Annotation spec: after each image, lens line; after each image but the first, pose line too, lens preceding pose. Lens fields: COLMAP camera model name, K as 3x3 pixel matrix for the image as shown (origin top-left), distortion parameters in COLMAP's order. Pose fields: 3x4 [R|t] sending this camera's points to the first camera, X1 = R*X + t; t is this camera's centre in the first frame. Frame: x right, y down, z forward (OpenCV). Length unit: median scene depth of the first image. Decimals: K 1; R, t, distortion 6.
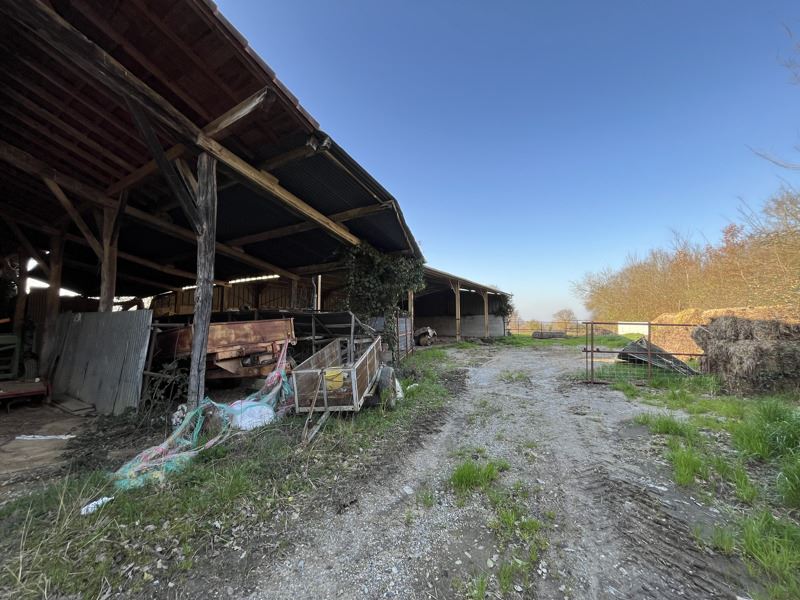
lens RADIAL K [[320.3, 0, 400.0], [0, 320.3, 300.0], [0, 0, 1]] dist [-0.000221, -0.000016]
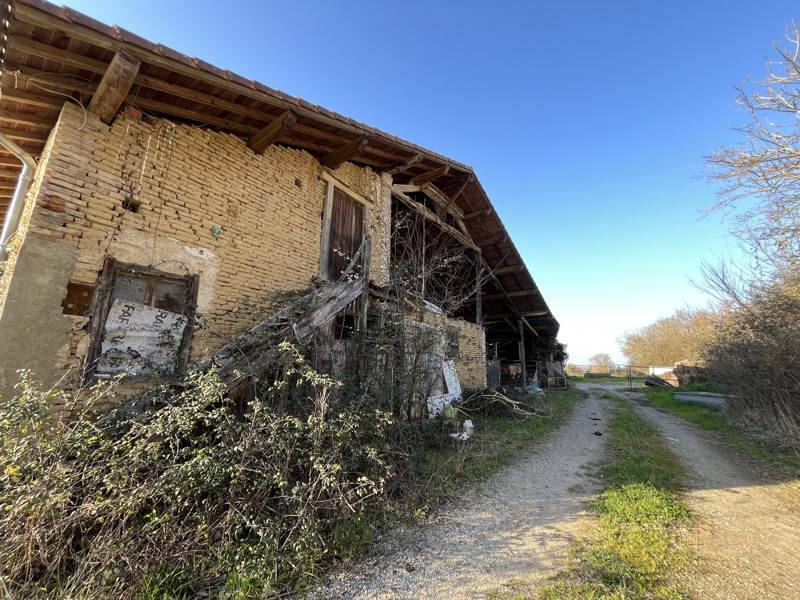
lens RADIAL K [[320.3, 0, 400.0], [0, 320.3, 300.0], [0, 0, 1]] dist [-0.000221, -0.000016]
pose [[0.997103, 0.001377, -0.076057, -0.248769], [-0.010963, 0.991999, -0.125772, -0.027278], [0.075275, 0.126241, 0.989139, -0.416896]]
